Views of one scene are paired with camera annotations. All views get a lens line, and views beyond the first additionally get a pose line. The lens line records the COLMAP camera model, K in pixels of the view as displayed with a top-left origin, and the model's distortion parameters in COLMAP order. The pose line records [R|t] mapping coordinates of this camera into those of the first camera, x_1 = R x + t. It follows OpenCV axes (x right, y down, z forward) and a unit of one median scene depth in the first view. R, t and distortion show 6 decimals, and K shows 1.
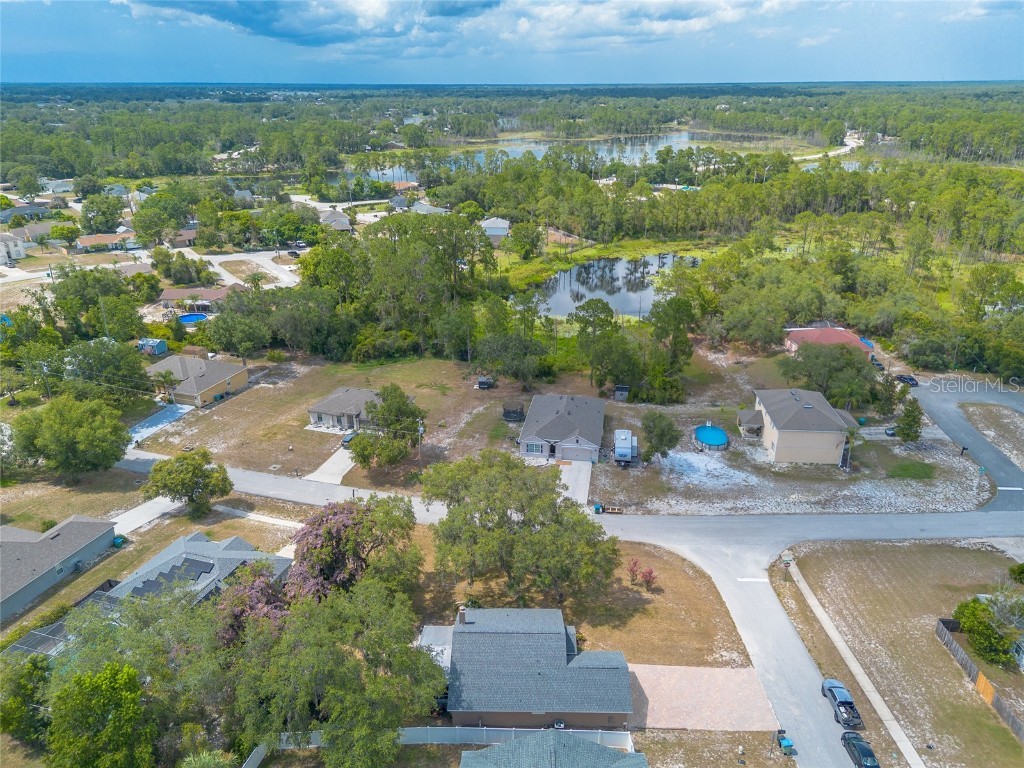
lens RADIAL K [[735.8, 0, 512.0], [0, 735.8, 384.0], [0, 0, 1]] dist [0.052498, -0.048782]
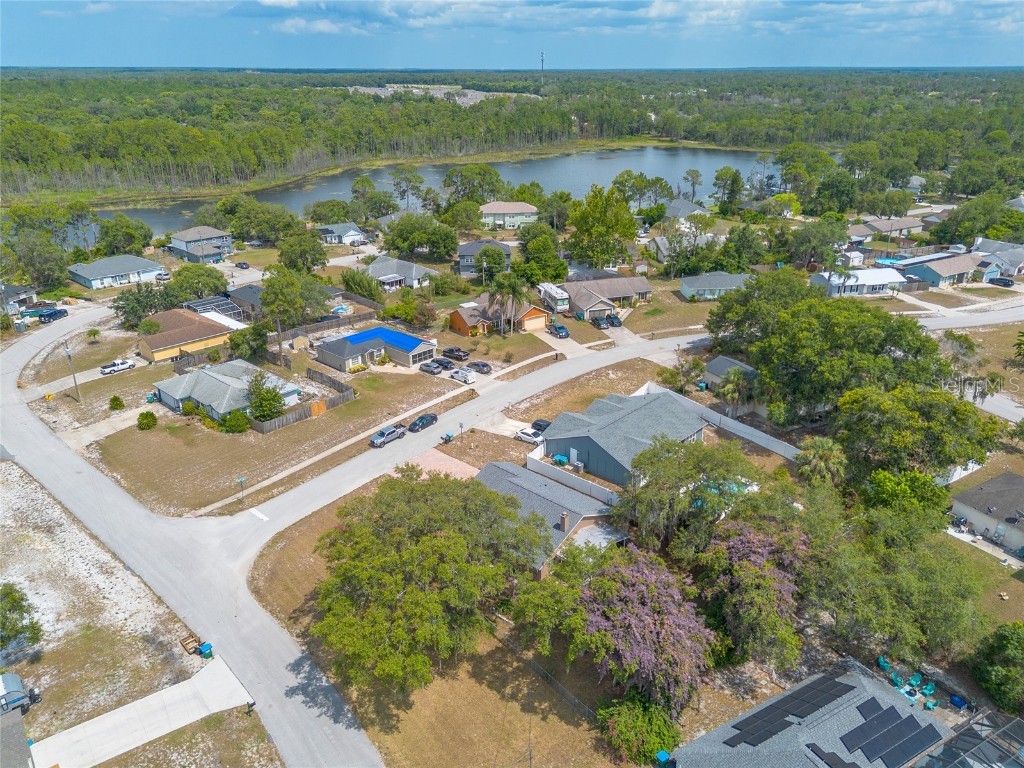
lens RADIAL K [[744.1, 0, 512.0], [0, 744.1, 384.0], [0, 0, 1]] dist [0.057773, -0.045470]
pose [[-0.745215, -0.257867, 0.614947, -0.514602], [0.249973, 0.746921, 0.616135, -0.411740], [-0.618198, 0.612873, -0.492157, 1.239458]]
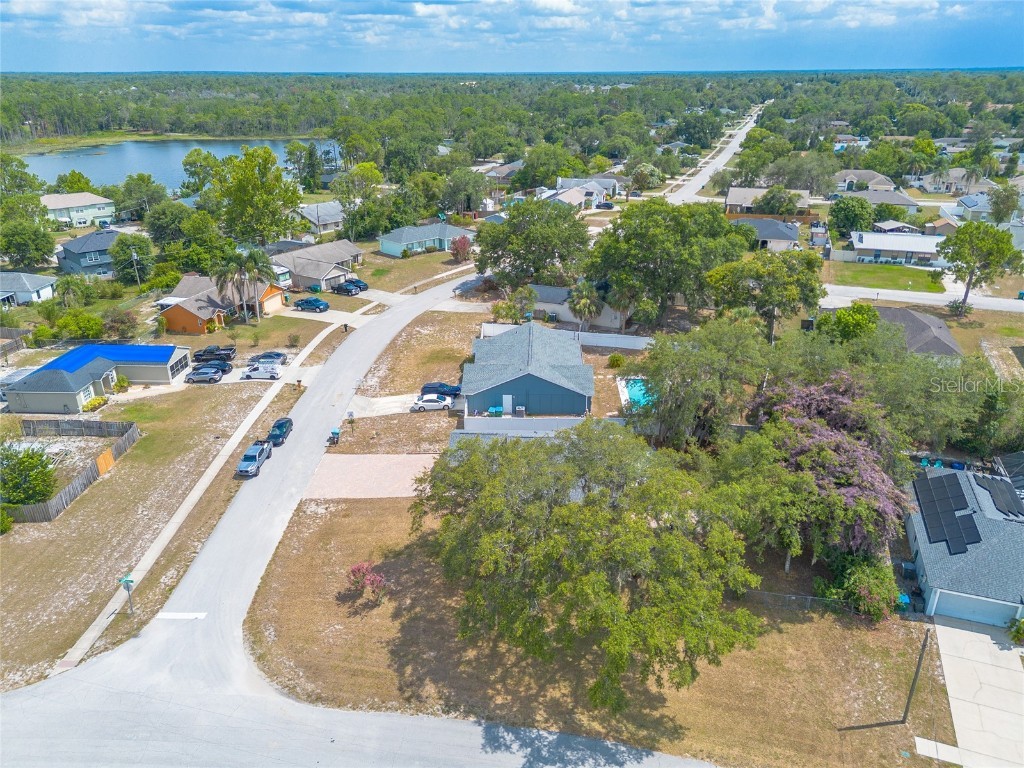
lens RADIAL K [[735.8, 0, 512.0], [0, 735.8, 384.0], [0, 0, 1]] dist [0.052498, -0.048782]
pose [[-0.999591, -0.006165, 0.027932, 0.032766], [0.015320, 0.709266, 0.704774, -0.326792], [-0.024156, 0.704914, -0.708882, 1.370525]]
